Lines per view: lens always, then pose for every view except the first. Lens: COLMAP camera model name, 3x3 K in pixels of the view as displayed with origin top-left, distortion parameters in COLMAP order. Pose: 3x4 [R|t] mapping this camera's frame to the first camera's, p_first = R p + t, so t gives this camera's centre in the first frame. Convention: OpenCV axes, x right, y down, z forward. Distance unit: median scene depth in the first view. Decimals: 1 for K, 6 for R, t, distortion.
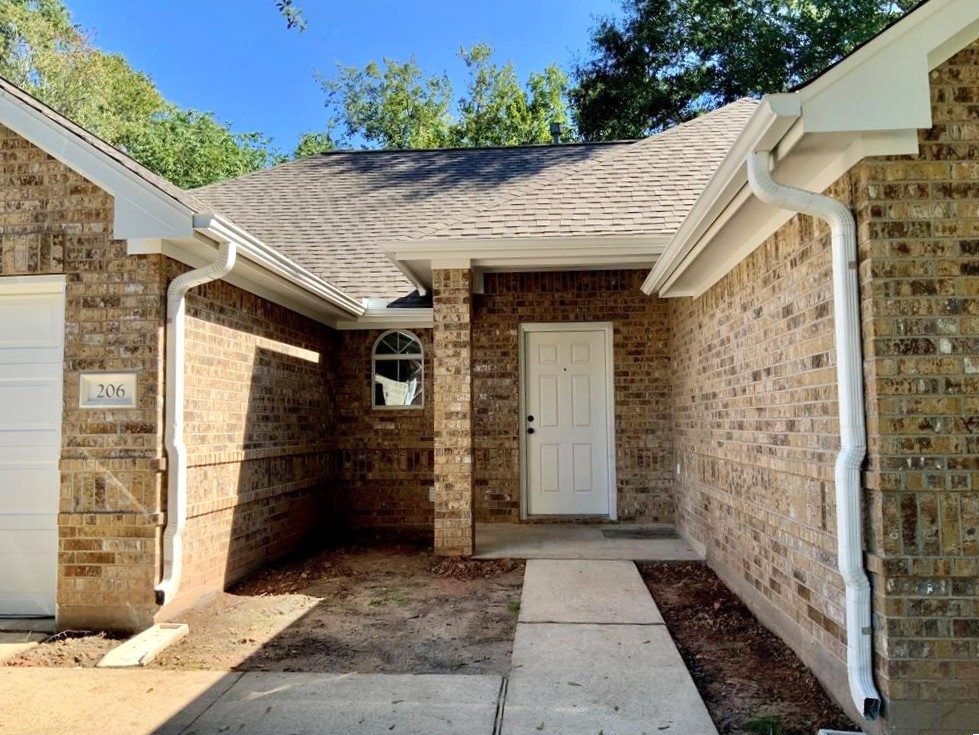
lens RADIAL K [[833.7, 0, 489.5], [0, 833.7, 367.5], [0, 0, 1]] dist [0.111057, -0.240666]
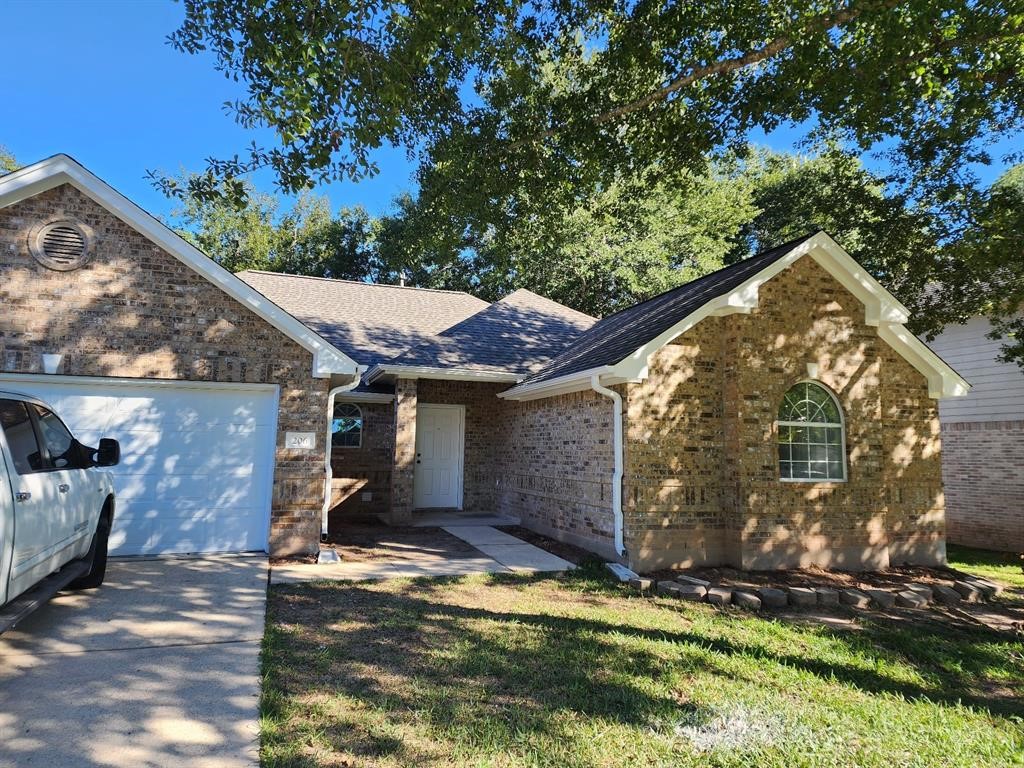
lens RADIAL K [[661.2, 0, 513.0], [0, 661.2, 357.5], [0, 0, 1]] dist [0.002935, 0.000149]
pose [[0.913162, 0.082721, 0.399115, -0.630876], [-0.051759, 0.994796, -0.087761, -0.061460], [-0.404298, 0.059483, 0.912691, -0.745257]]
